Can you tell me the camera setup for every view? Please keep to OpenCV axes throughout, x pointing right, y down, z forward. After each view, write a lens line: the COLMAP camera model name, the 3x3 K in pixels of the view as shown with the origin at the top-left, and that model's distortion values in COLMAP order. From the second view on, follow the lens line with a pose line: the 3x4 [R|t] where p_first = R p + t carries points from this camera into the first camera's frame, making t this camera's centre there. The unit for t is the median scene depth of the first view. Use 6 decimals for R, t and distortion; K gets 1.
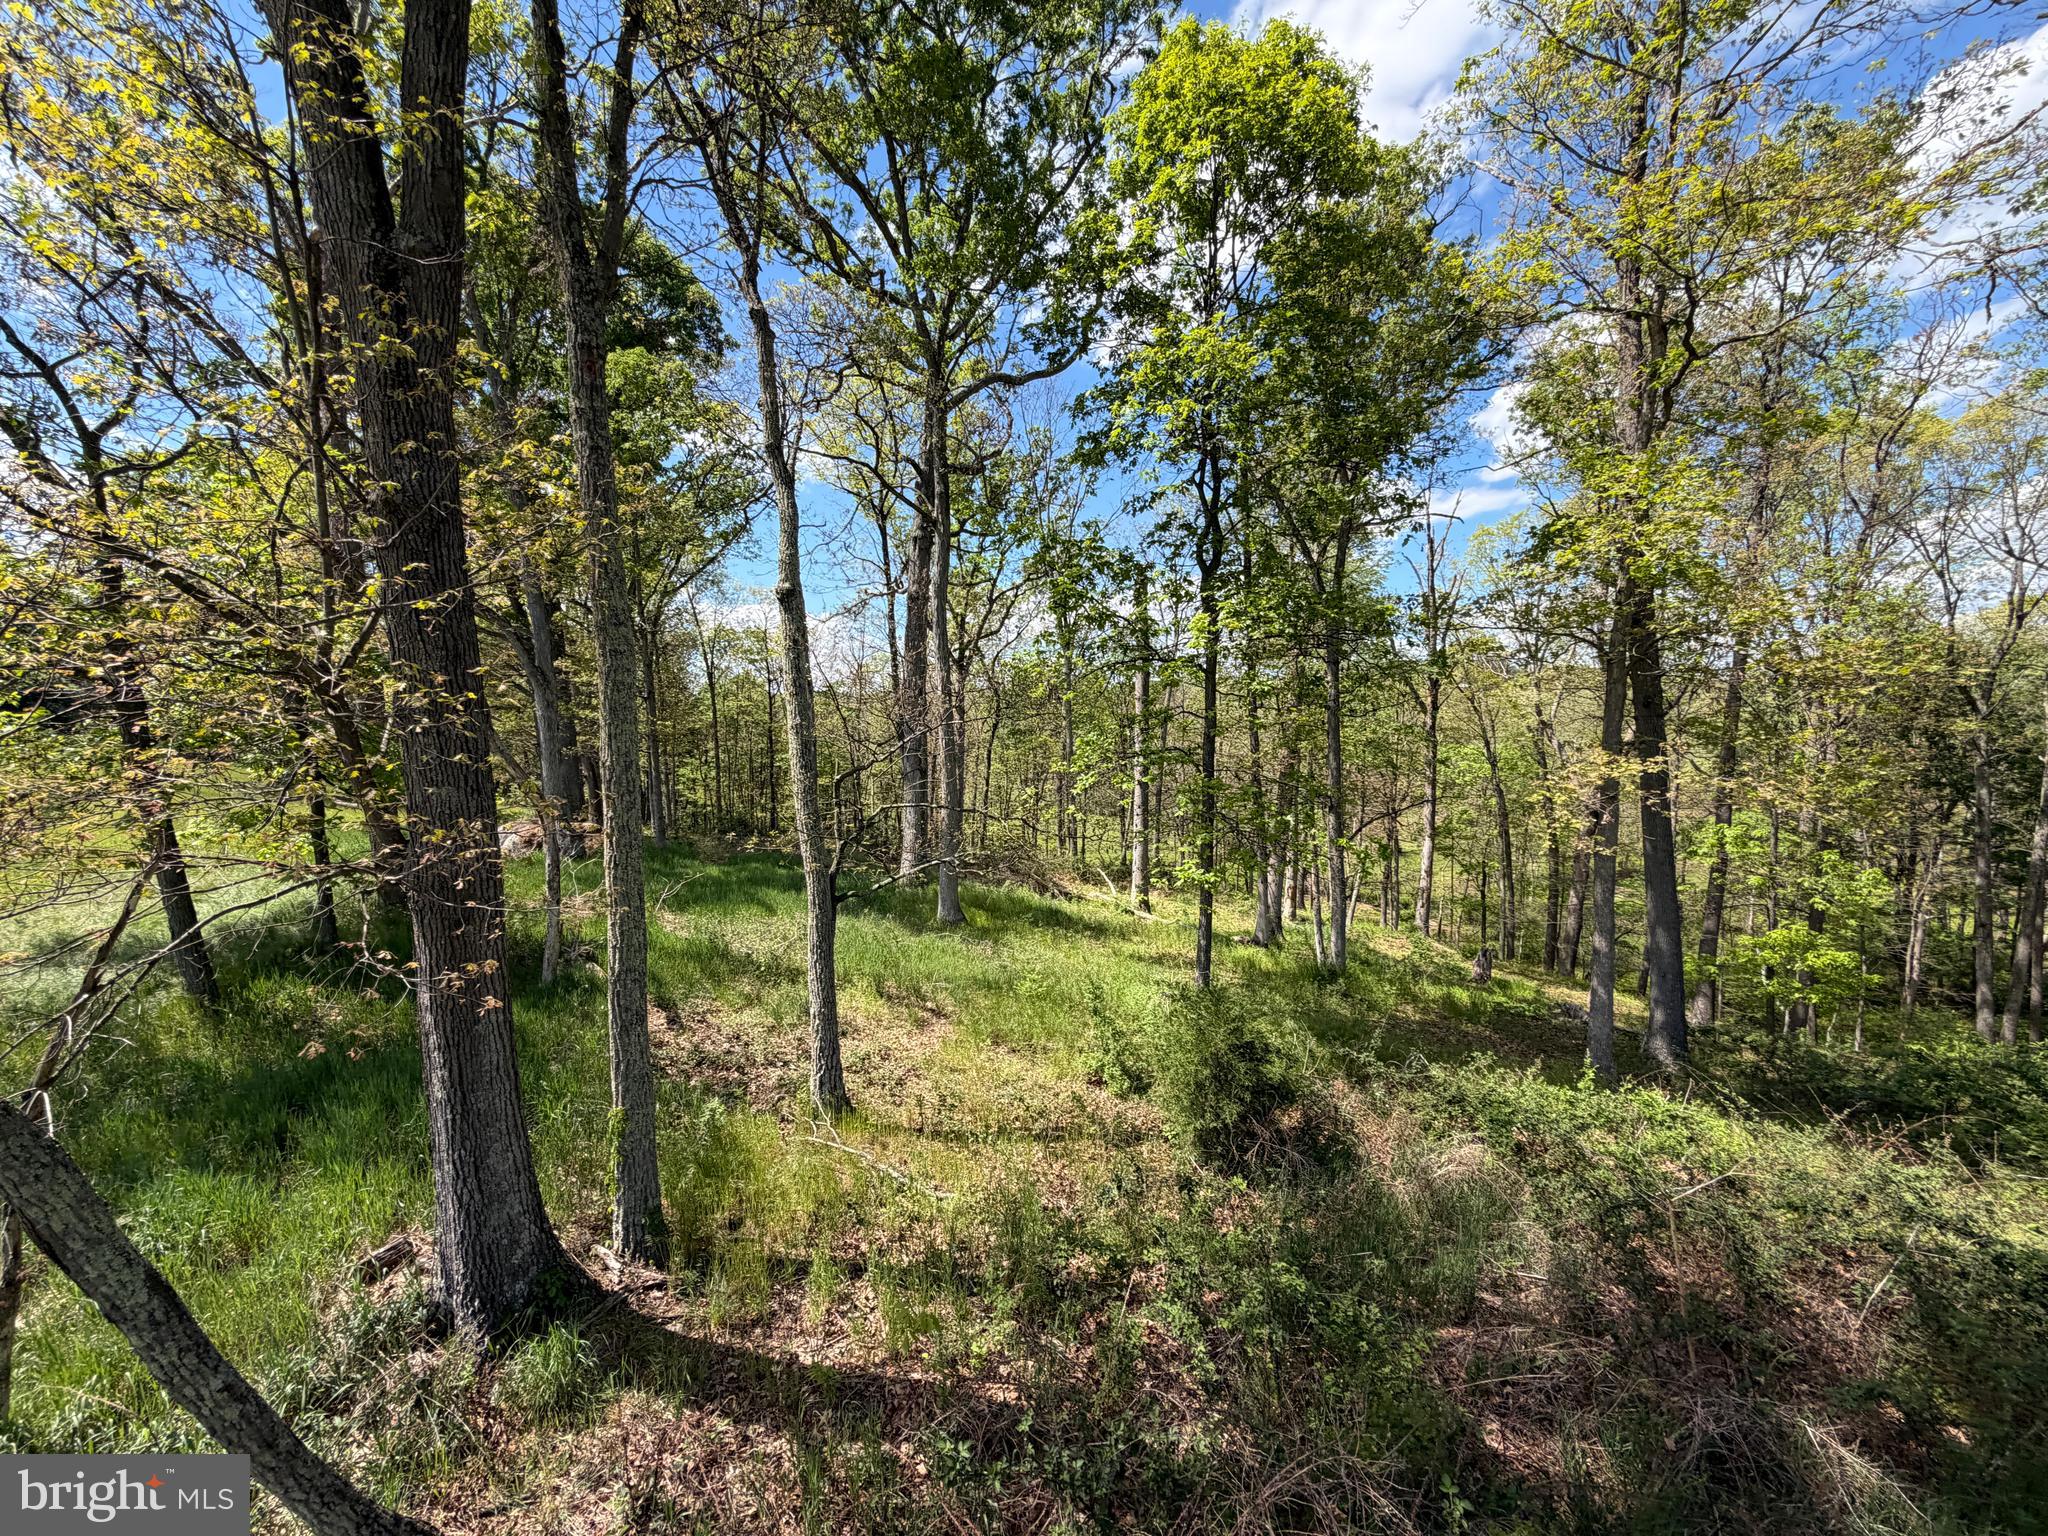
lens RADIAL K [[811.6, 0, 1016.3], [0, 811.6, 765.8], [0, 0, 1]] dist [0.001032, -0.000312]
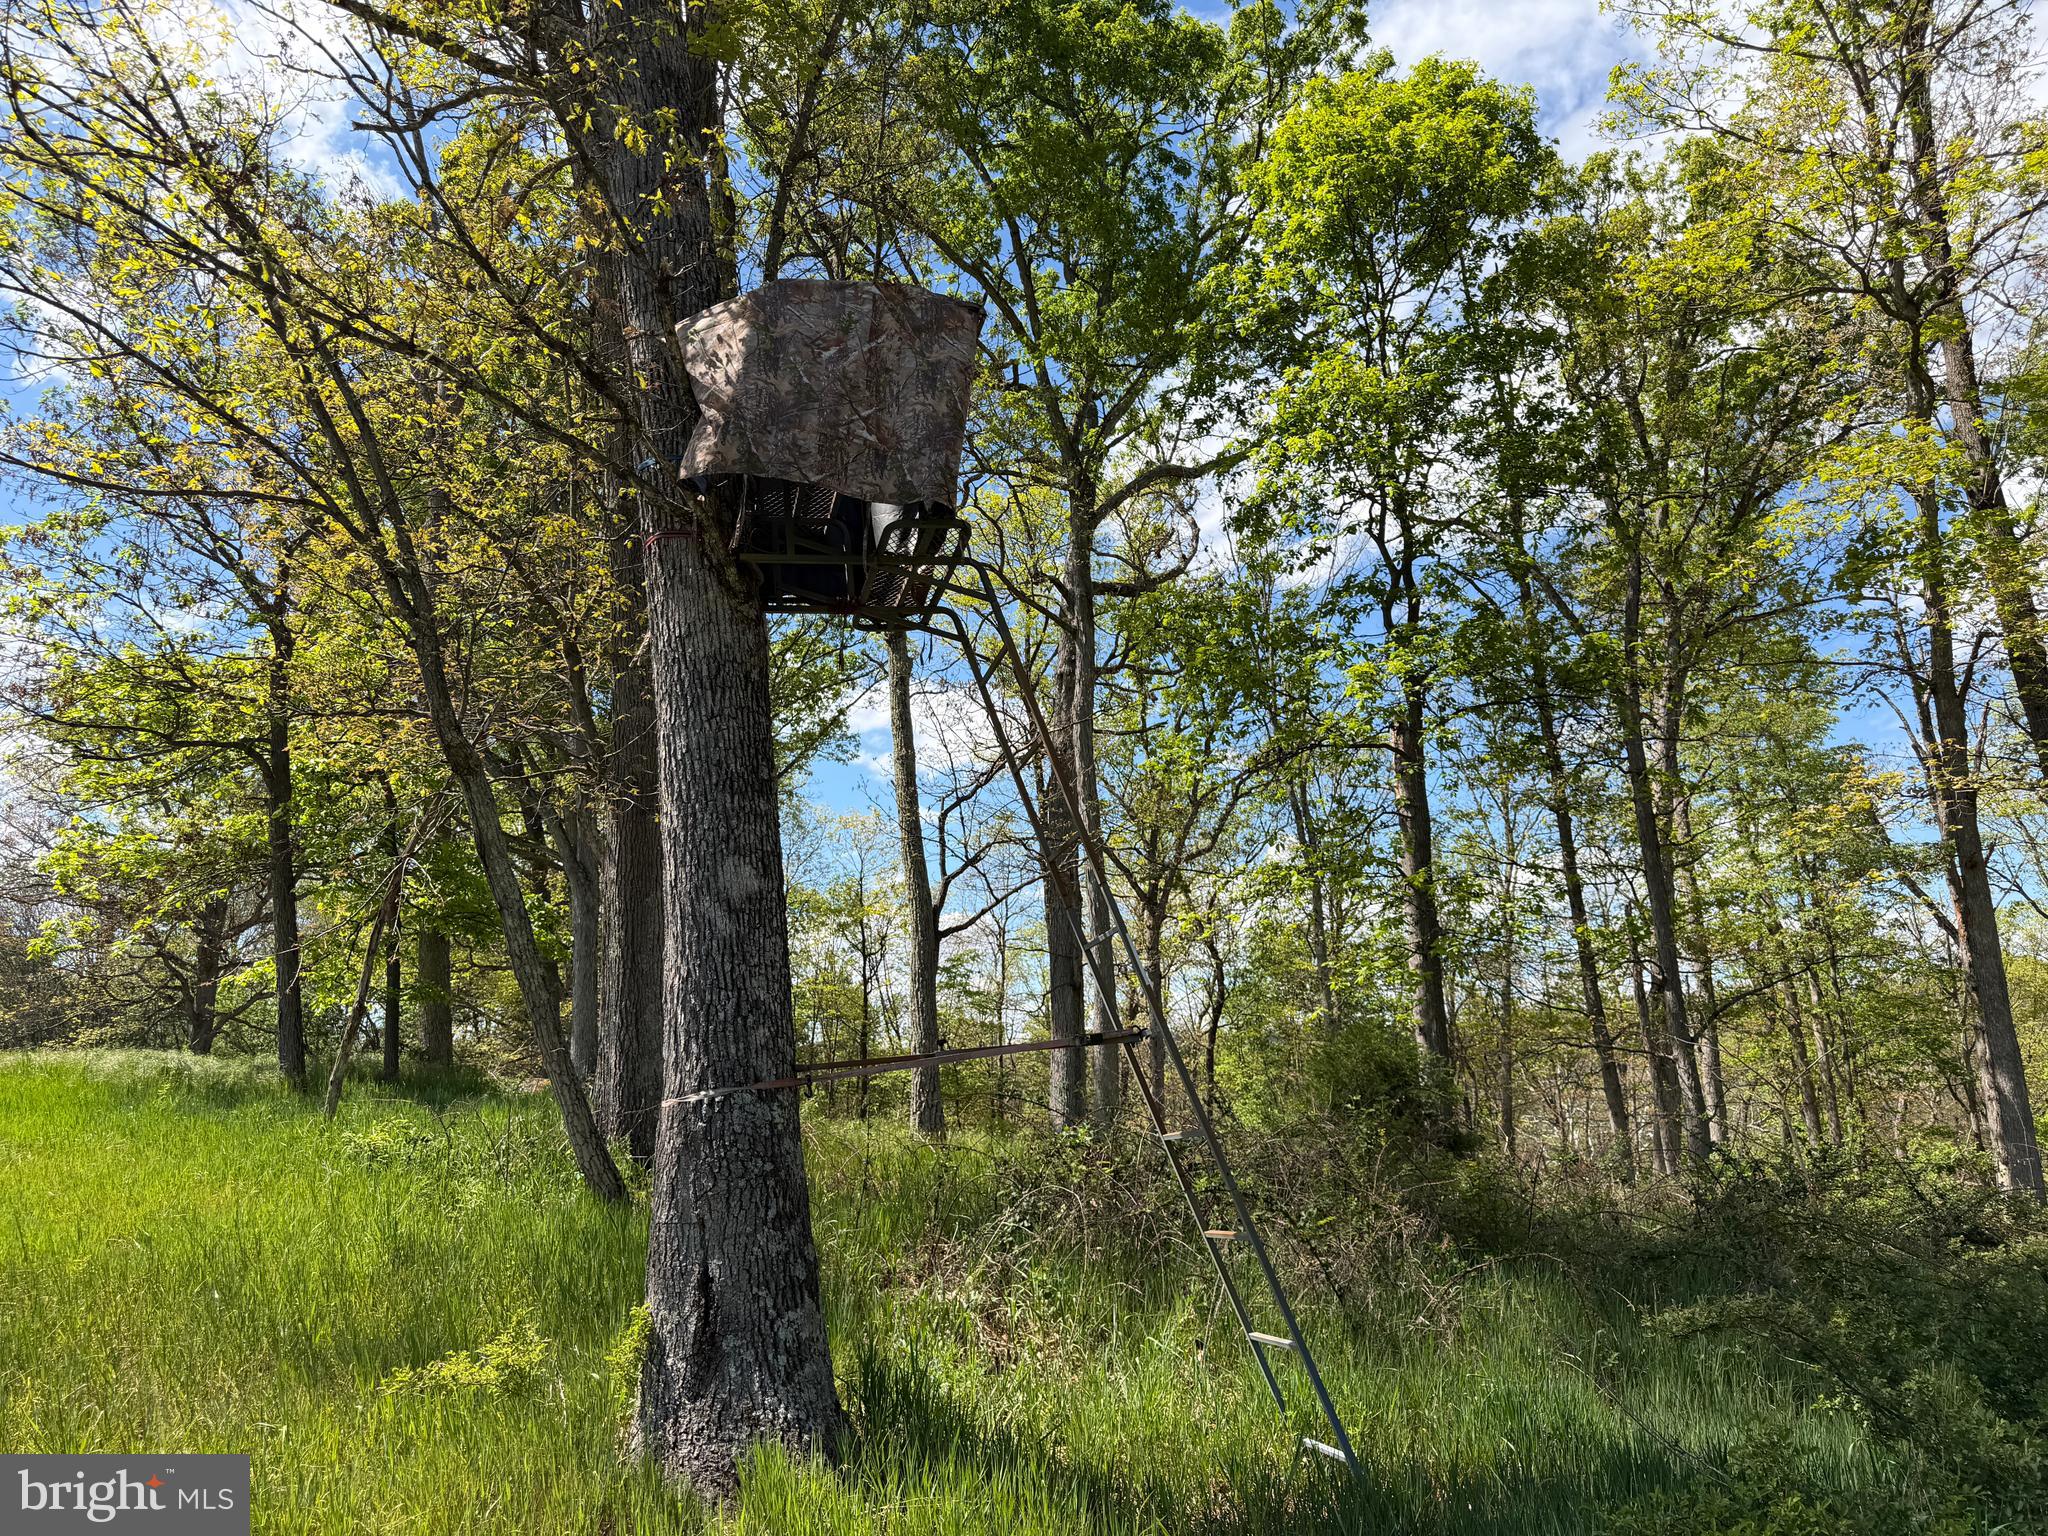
lens RADIAL K [[1420.8, 0, 1027.4], [0, 1420.8, 771.8], [0, 0, 1]] dist [0.030922, 0.000367]
pose [[0.983538, -0.055345, -0.172020, 0.077435], [0.006846, 0.962672, -0.270583, 0.188817], [0.180574, 0.264951, 0.947203, -0.260052]]
